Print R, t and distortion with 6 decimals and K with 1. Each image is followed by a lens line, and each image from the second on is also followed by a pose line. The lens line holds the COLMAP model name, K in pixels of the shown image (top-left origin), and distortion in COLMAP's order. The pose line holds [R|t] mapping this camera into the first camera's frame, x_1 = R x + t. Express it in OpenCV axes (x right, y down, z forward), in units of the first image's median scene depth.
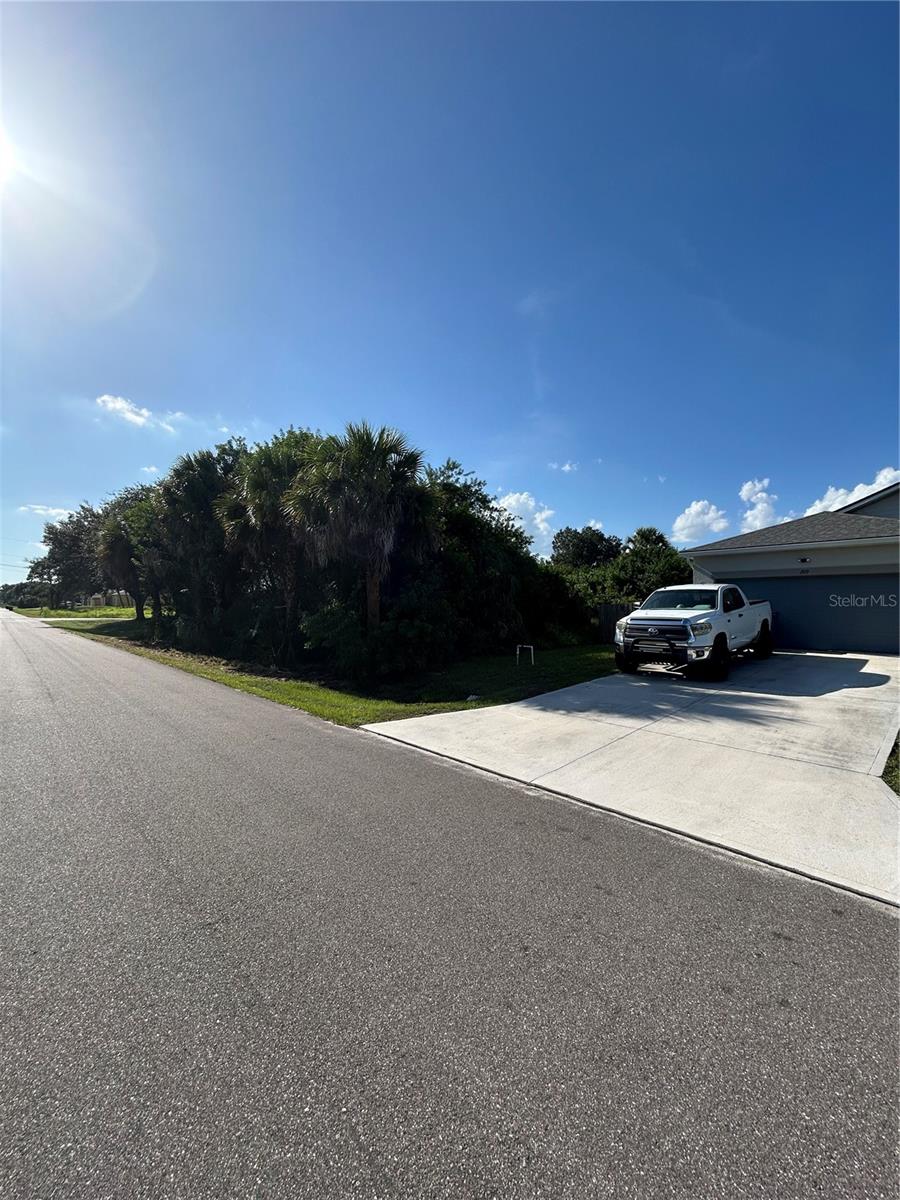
lens RADIAL K [[490.9, 0, 450.0], [0, 490.9, 600.0], [0, 0, 1]] dist [-0.002315, -0.000415]
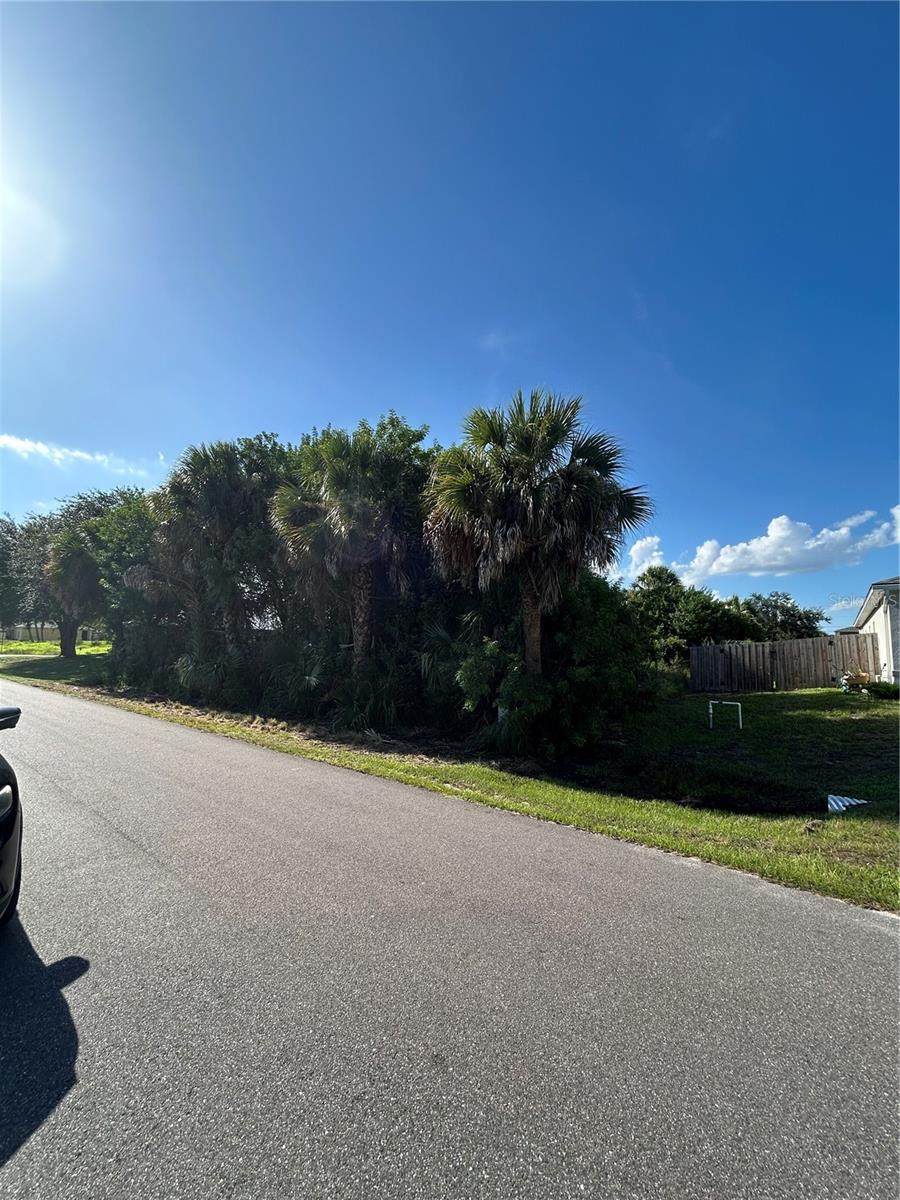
lens RADIAL K [[484.4, 0, 414.7], [0, 484.4, 600.8], [0, 0, 1]] dist [0.086369, -0.000084]
pose [[0.996370, 0.024415, 0.081553, -0.235937], [-0.018148, 0.996887, -0.076724, -0.000060], [-0.083172, 0.074965, 0.993712, 0.191203]]
